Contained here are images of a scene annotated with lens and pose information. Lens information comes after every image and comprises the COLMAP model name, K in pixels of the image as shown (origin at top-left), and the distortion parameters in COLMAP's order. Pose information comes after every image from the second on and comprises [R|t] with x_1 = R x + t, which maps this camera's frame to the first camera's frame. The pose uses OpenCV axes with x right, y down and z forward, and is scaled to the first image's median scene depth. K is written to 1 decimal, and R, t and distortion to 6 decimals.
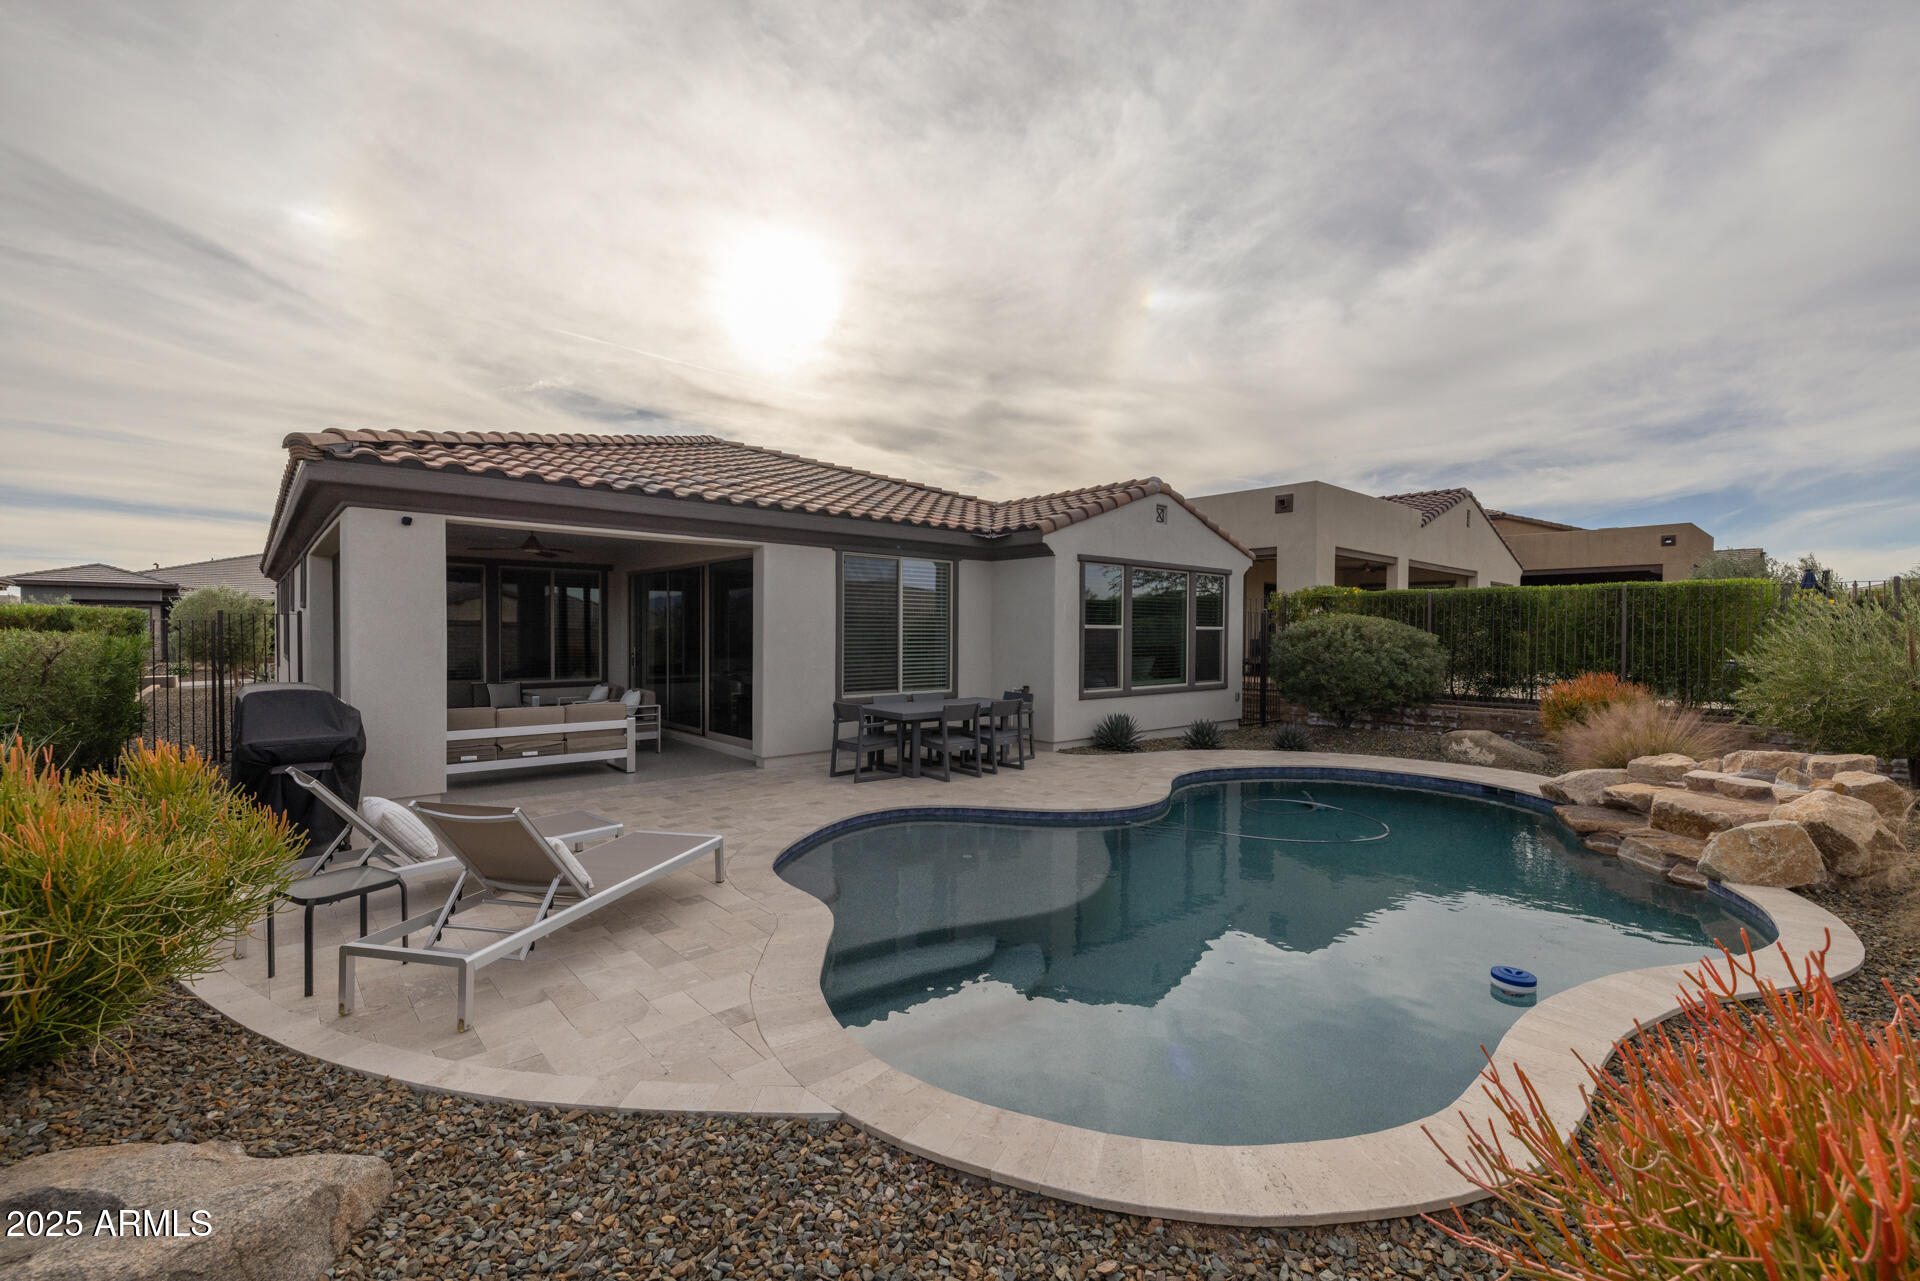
lens RADIAL K [[813.1, 0, 961.9], [0, 813.1, 647.9], [0, 0, 1]] dist [0.000444, -0.000051]
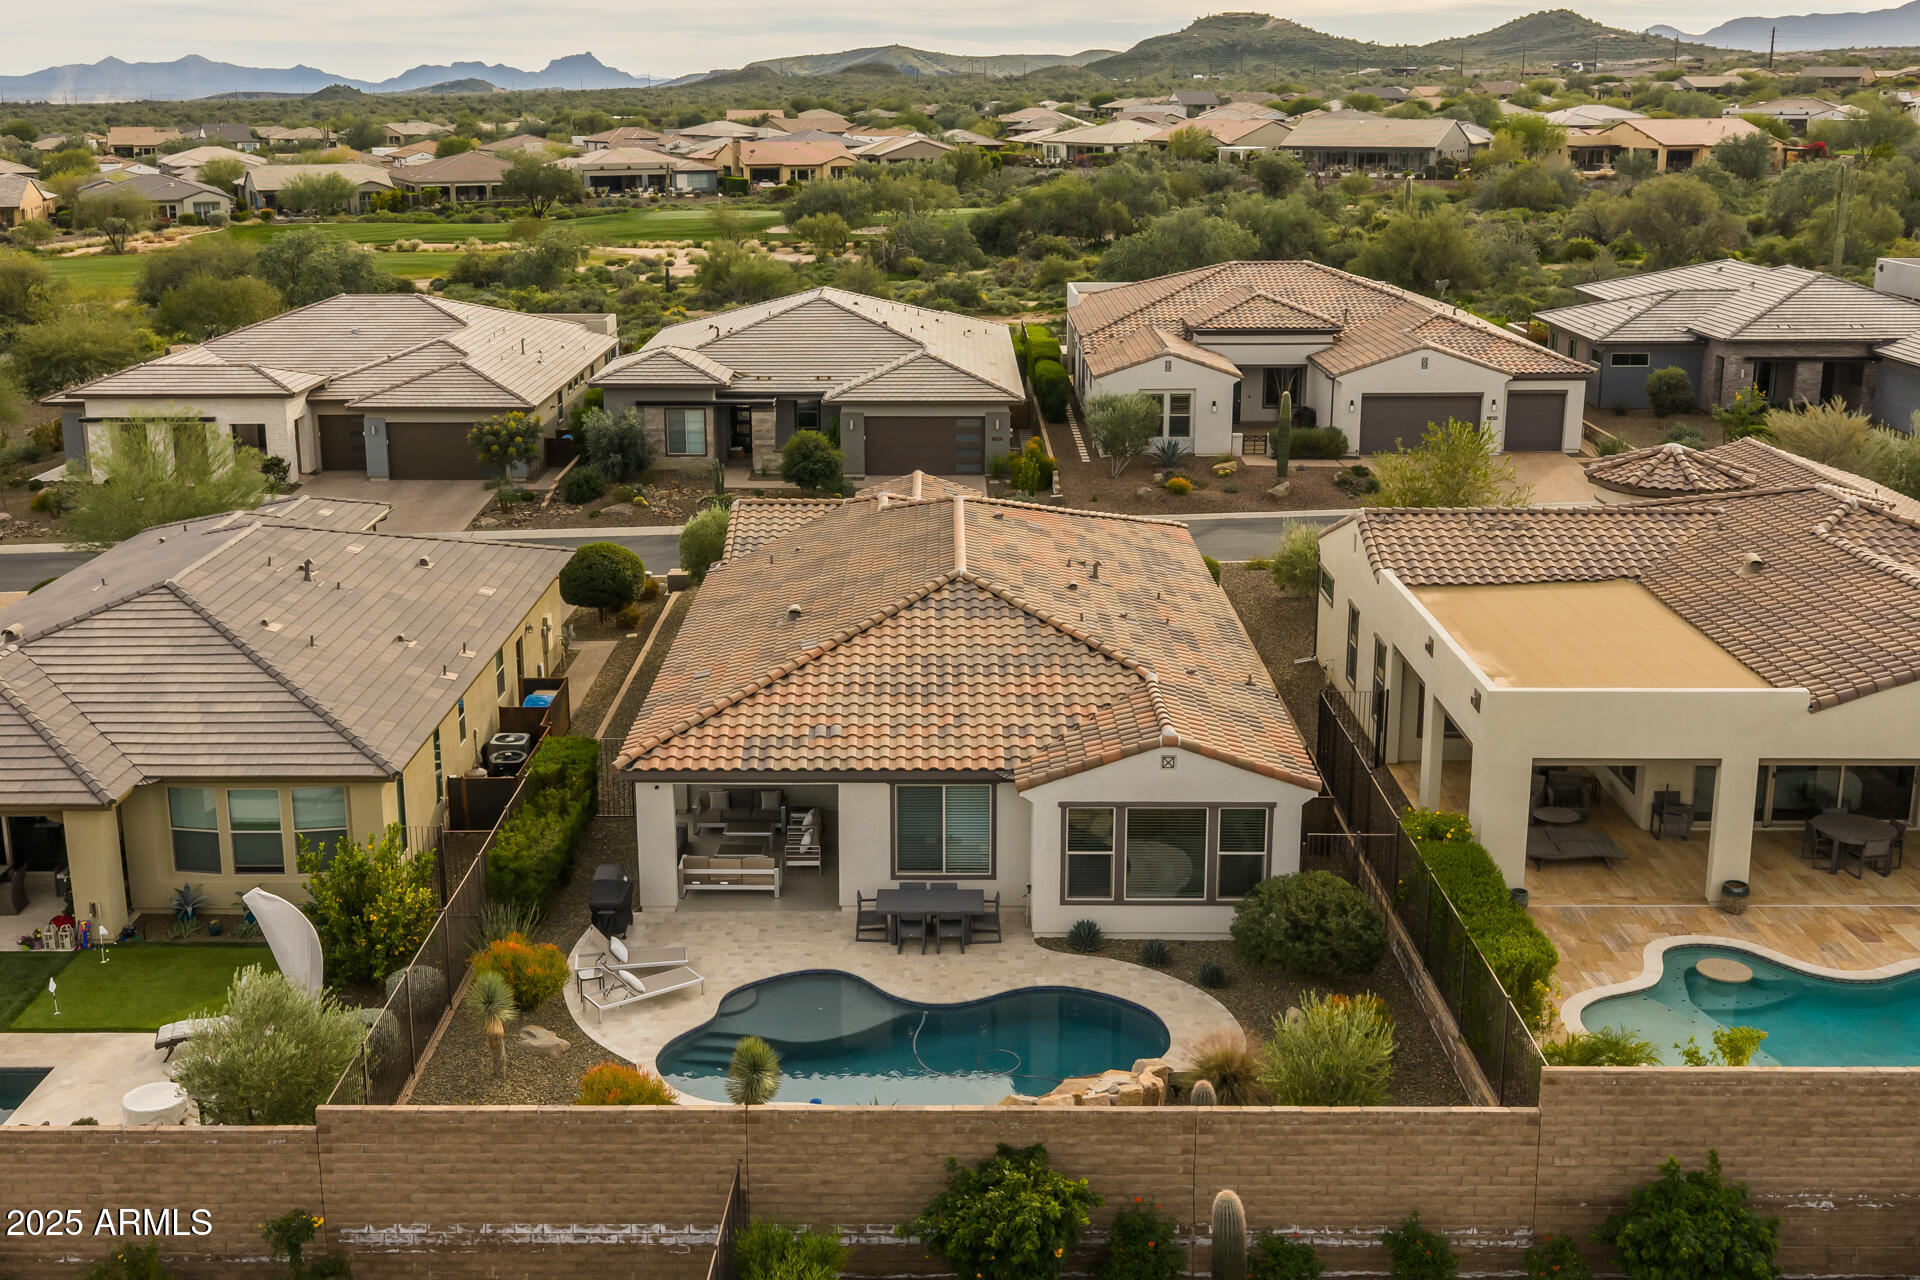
lens RADIAL K [[2035.8, 0, 920.7], [0, 2035.8, 579.7], [0, 0, 1]] dist [0.022357, -0.011436]
pose [[0.735196, 0.148199, -0.661455, 2.372072], [-0.005084, 0.976986, 0.213243, -1.315153], [0.677835, -0.153413, 0.719030, -1.663460]]
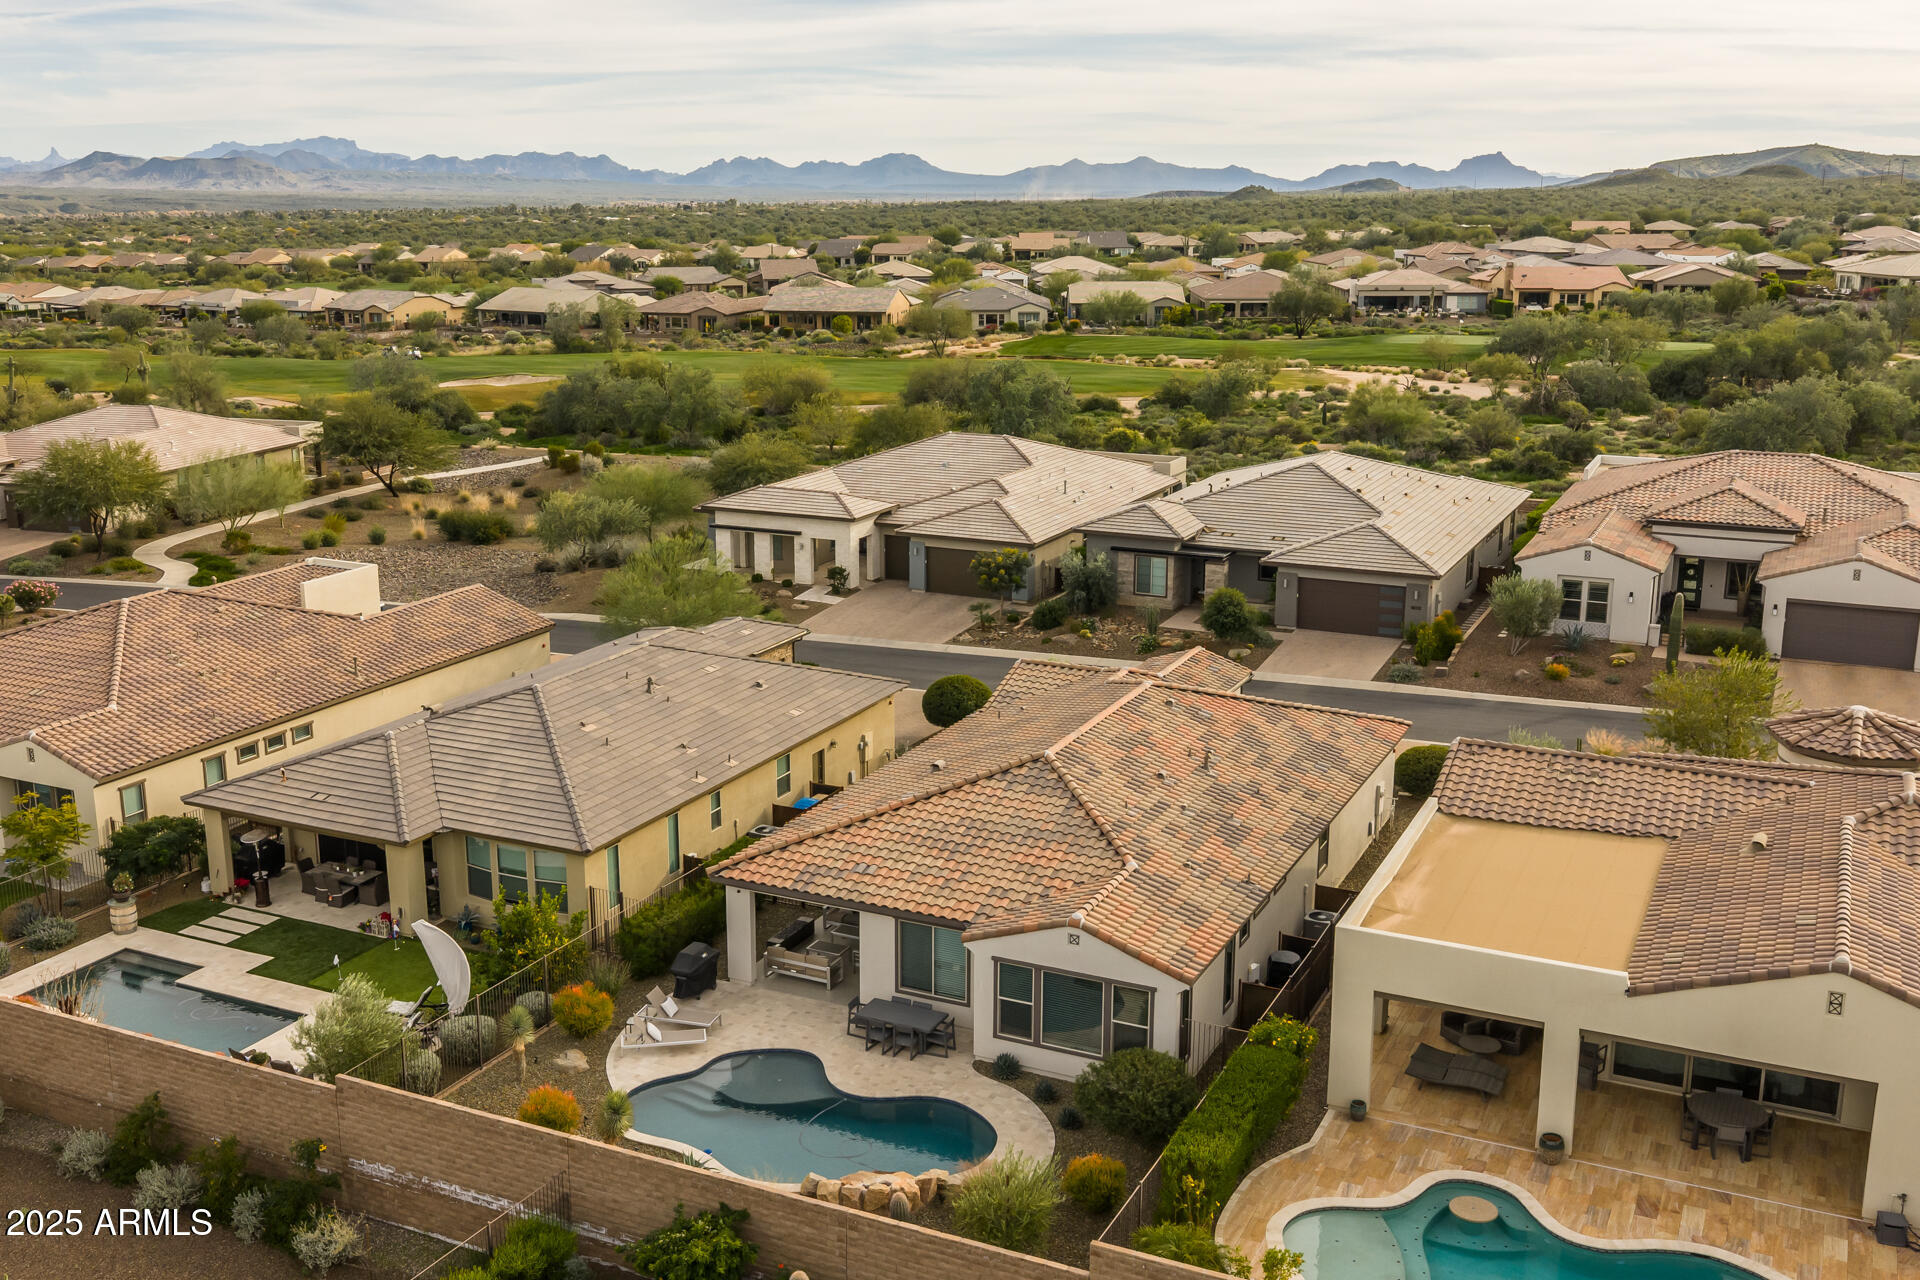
lens RADIAL K [[1864.8, 0, 916.0], [0, 1864.8, 640.8], [0, 0, 1]] dist [0.030467, -0.033478]
pose [[0.371375, 0.209848, -0.904458, 3.807012], [-0.017108, 0.975506, 0.219308, -1.764658], [0.928325, -0.065972, 0.365868, -0.560303]]
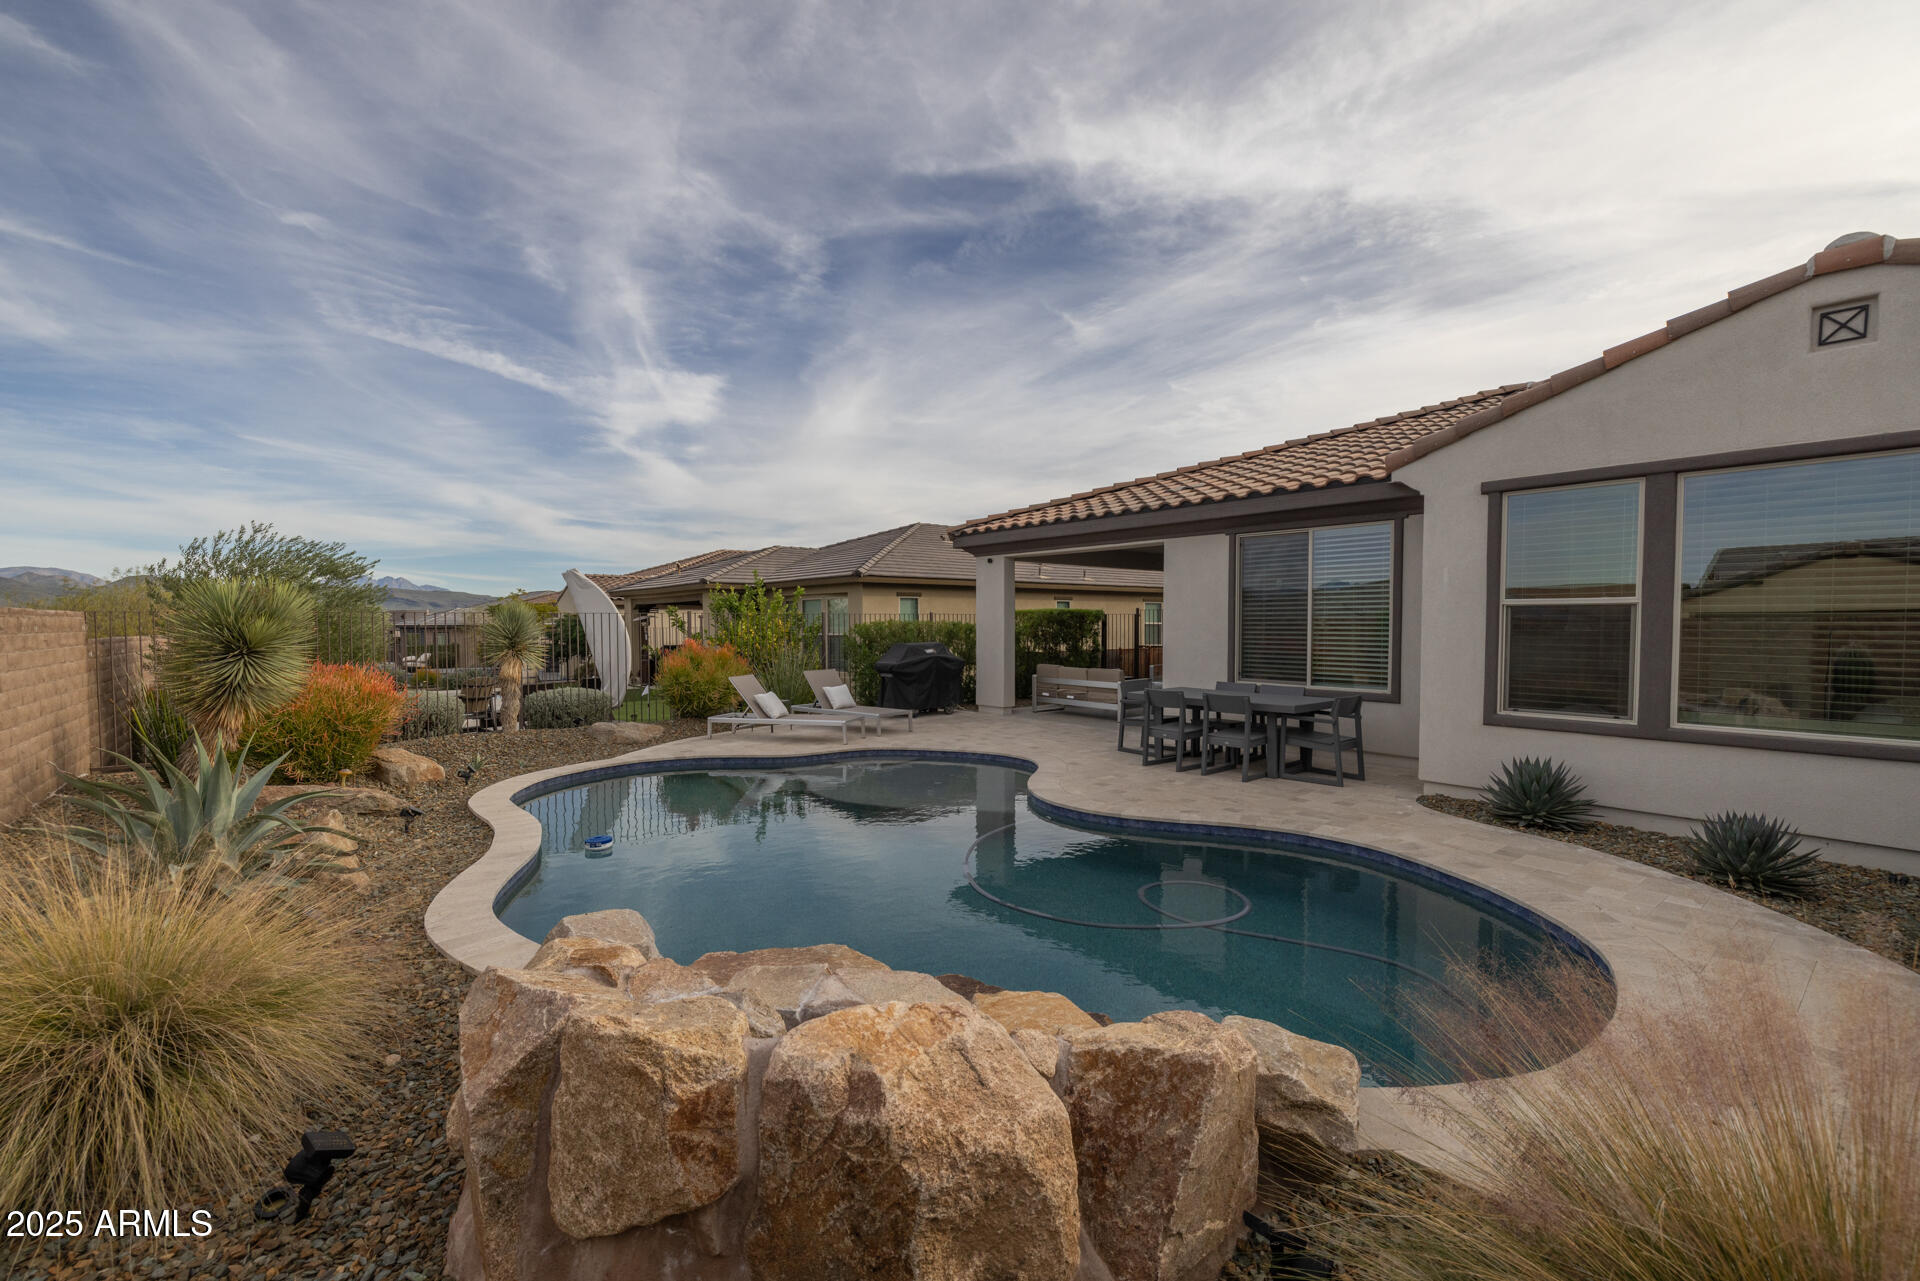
lens RADIAL K [[805.8, 0, 966.2], [0, 805.8, 643.3], [0, 0, 1]] dist [0.014578, -0.000108]
pose [[-0.035042, 0.017415, -0.999234, 0.853843], [-0.025328, 0.999512, 0.018308, 0.003245], [0.999065, 0.025950, -0.034583, 0.712826]]
